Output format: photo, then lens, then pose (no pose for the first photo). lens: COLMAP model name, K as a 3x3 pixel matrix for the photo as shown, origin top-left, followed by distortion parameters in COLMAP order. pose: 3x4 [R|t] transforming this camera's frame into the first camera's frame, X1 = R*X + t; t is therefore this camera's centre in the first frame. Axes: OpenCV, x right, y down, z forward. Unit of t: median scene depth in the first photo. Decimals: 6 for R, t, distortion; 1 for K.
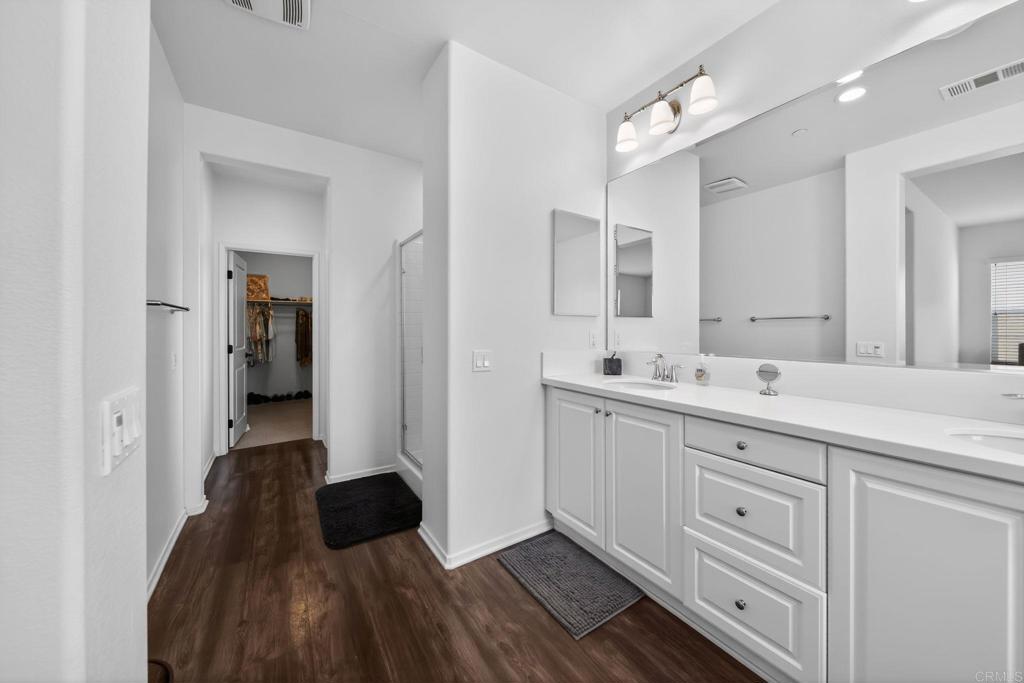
lens RADIAL K [[358.1, 0, 513.0], [0, 358.1, 331.7], [0, 0, 1]] dist [-0.001280, -0.000087]
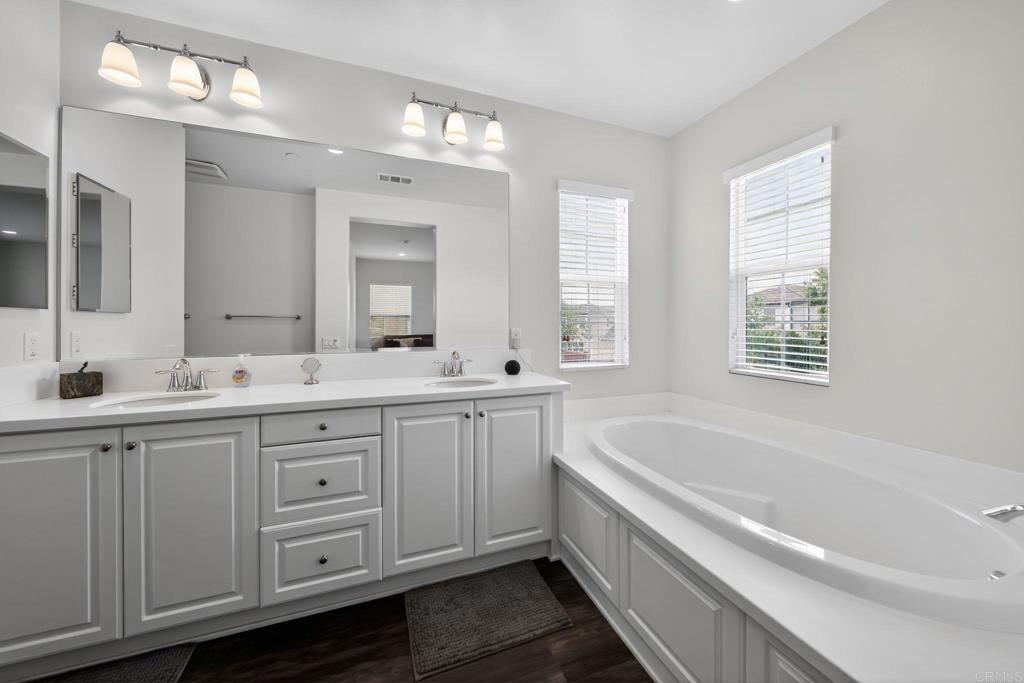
lens RADIAL K [[358.1, 0, 513.0], [0, 358.1, 331.7], [0, 0, 1]] dist [-0.001280, -0.000087]
pose [[0.238213, -0.018982, 0.971027, -0.256414], [0.009642, 0.999806, 0.017179, -0.009218], [-0.971165, 0.005271, 0.238350, 0.068809]]
